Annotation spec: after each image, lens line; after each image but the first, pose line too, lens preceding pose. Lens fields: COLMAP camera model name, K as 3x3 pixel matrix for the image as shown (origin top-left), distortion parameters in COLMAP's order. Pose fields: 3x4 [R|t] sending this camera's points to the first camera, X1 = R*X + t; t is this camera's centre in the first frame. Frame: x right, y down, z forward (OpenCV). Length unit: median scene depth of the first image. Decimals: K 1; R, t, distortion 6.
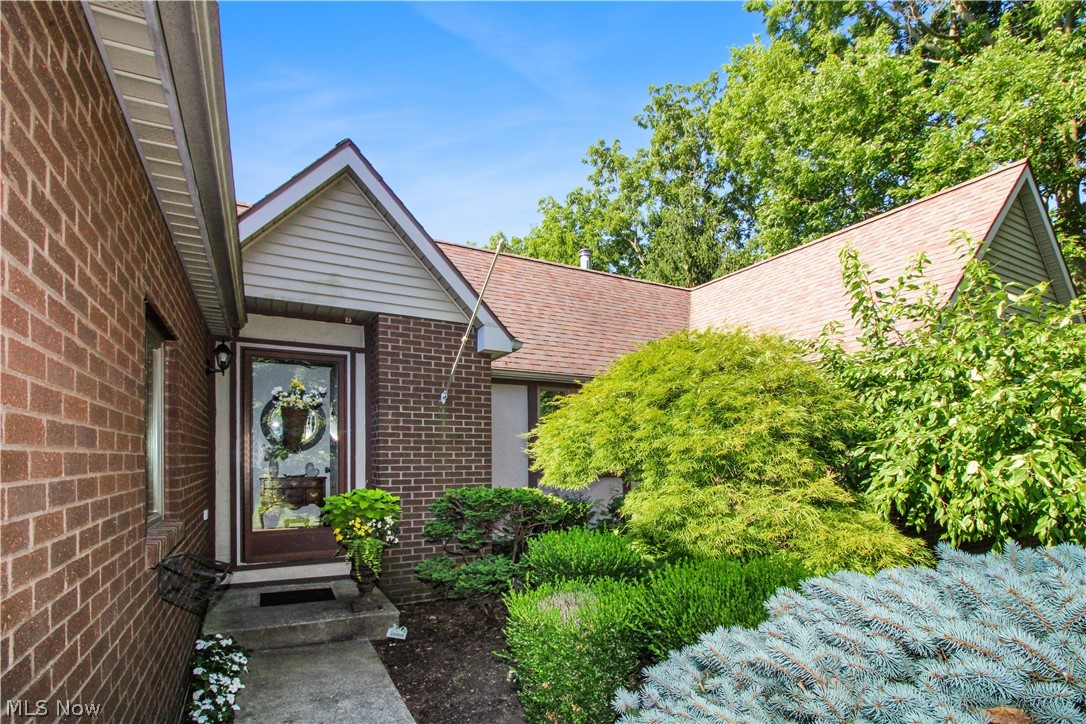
lens RADIAL K [[523.7, 0, 534.0], [0, 523.7, 451.6], [0, 0, 1]] dist [0.006830, -0.009224]
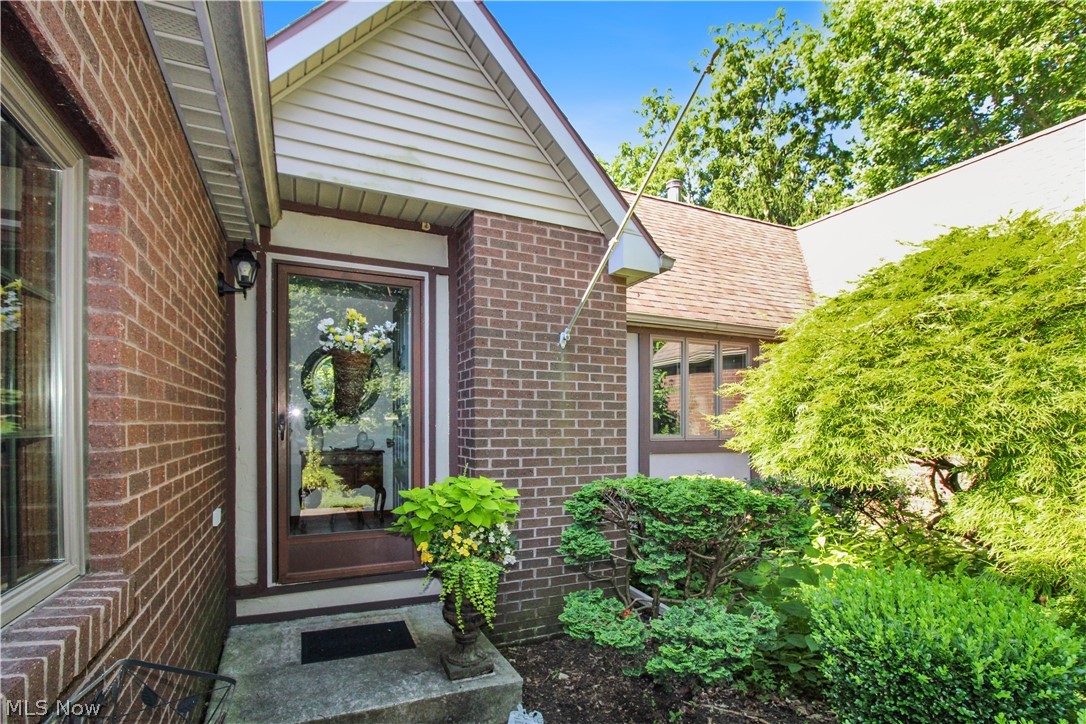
lens RADIAL K [[523.7, 0, 541.4], [0, 523.7, 426.7], [0, 0, 1]] dist [0.006830, -0.009224]
pose [[0.998767, 0.007325, -0.049101, -0.168095], [-0.006554, 0.999853, 0.015849, 0.000272], [0.049210, -0.015508, 0.998668, 0.318362]]
